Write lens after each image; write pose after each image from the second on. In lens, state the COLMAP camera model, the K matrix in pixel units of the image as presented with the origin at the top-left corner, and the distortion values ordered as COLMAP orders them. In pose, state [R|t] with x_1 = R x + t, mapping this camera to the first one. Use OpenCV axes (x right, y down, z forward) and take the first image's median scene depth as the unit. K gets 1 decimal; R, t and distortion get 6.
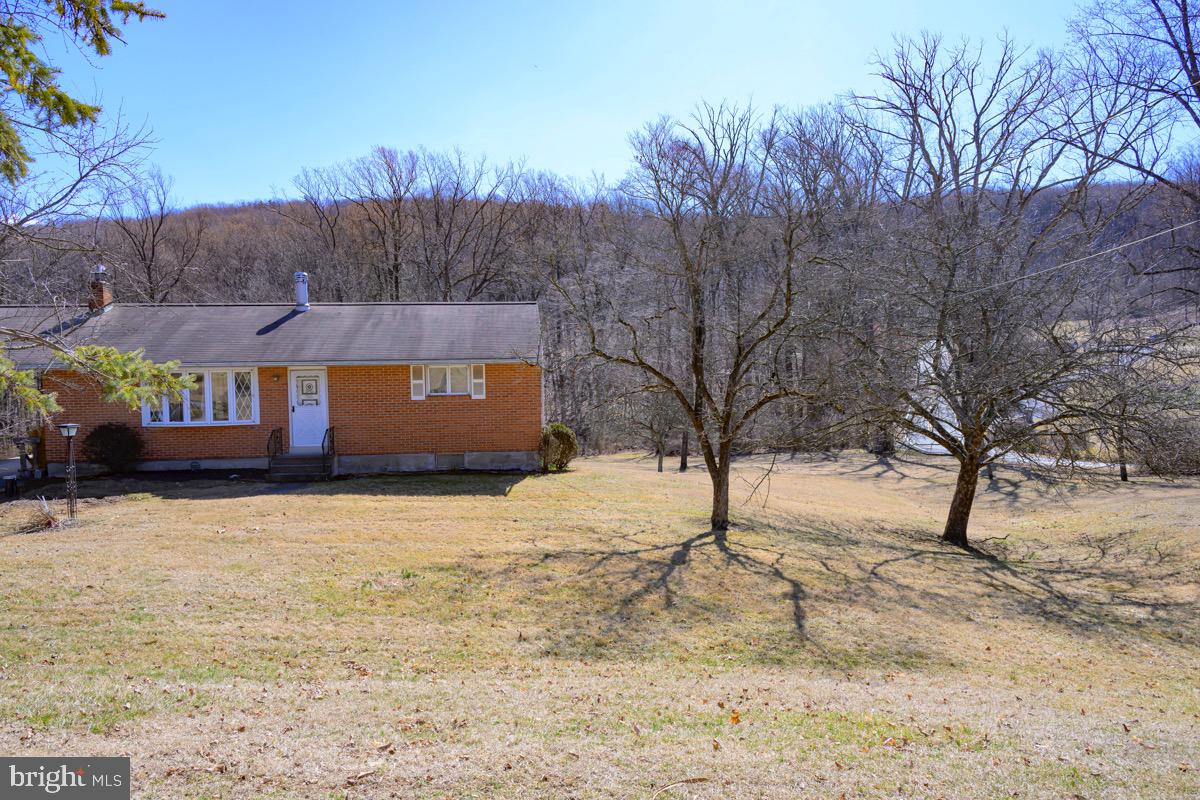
lens RADIAL K [[832.3, 0, 600.0], [0, 832.3, 400.0], [0, 0, 1]] dist [-0.000535, -0.004827]
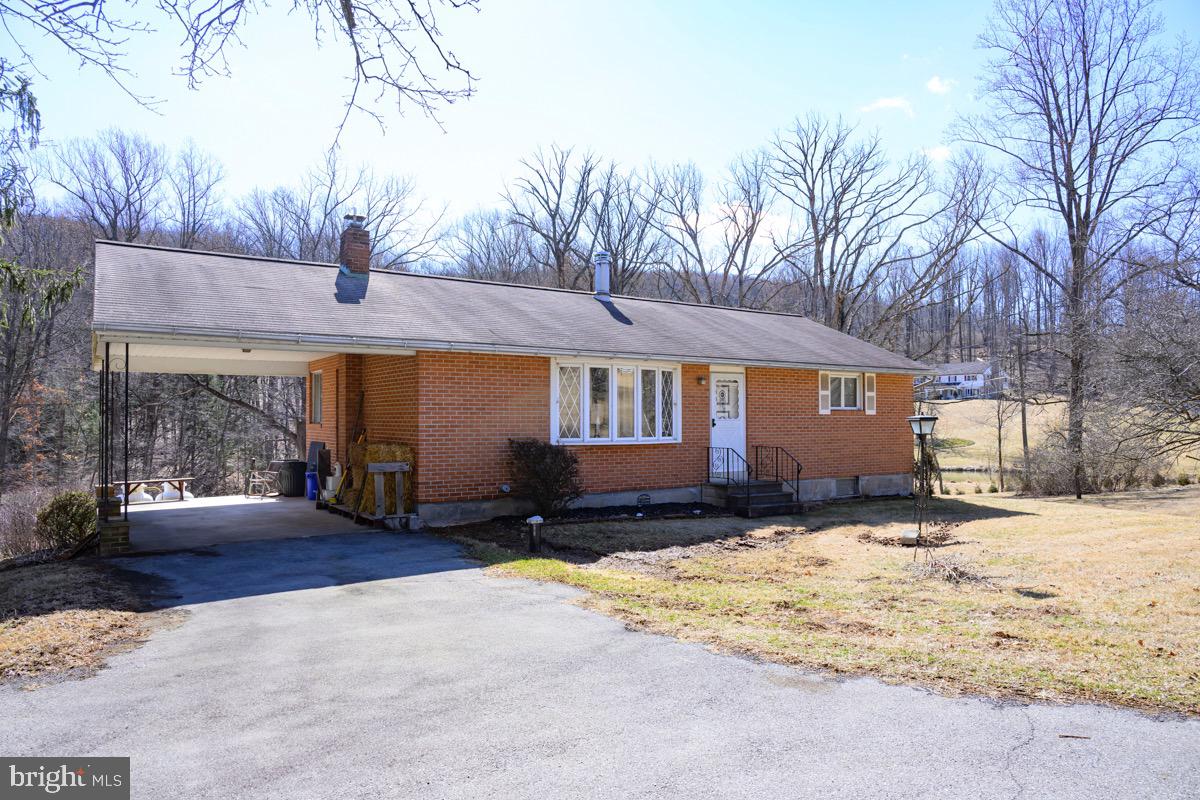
lens RADIAL K [[832.3, 0, 600.0], [0, 832.3, 400.0], [0, 0, 1]] dist [-0.000535, -0.004827]
pose [[0.857936, 0.028939, 0.512941, -0.473032], [0.009565, 0.997340, -0.072266, 0.024685], [-0.513667, 0.066906, 0.855377, 0.222378]]
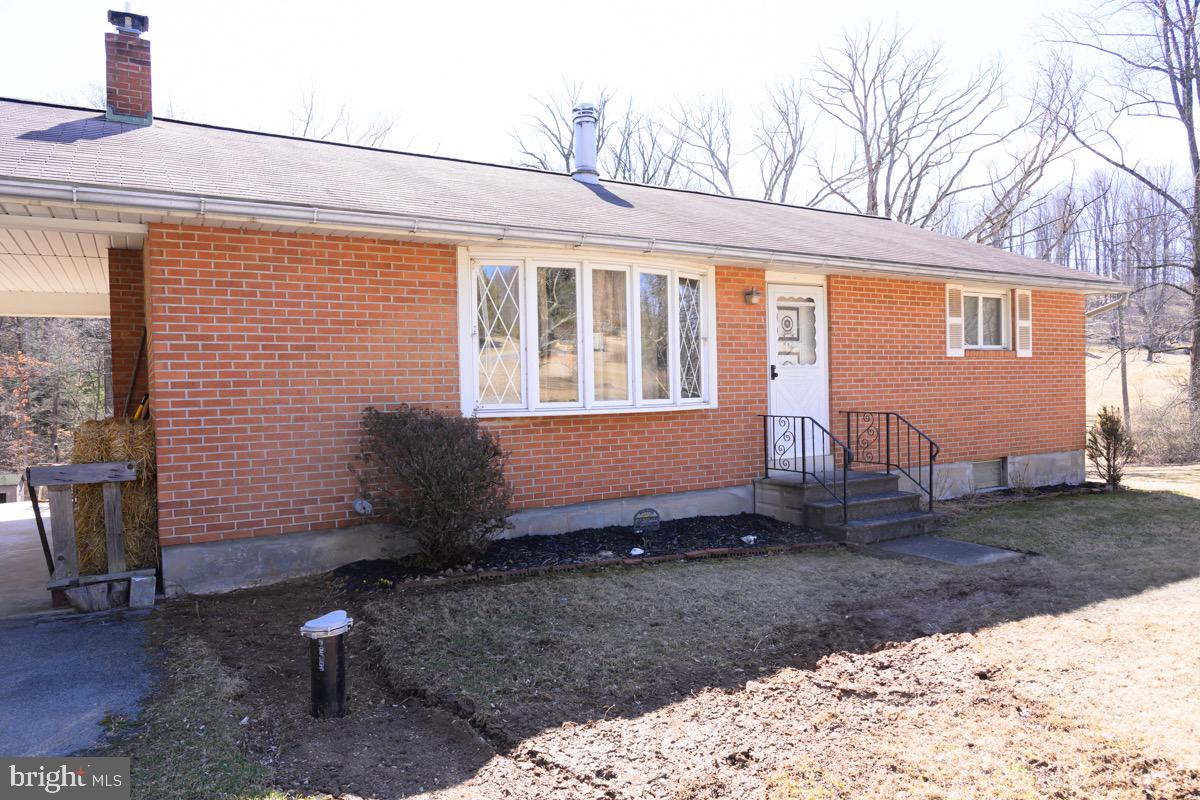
lens RADIAL K [[834.1, 0, 584.7], [0, 834.1, 394.9], [0, 0, 1]] dist [-0.012372, -0.002744]
pose [[0.885283, -0.005577, 0.465018, -0.365617], [0.025760, 0.998981, -0.037061, 0.020235], [-0.464338, 0.044789, 0.884525, 0.369082]]
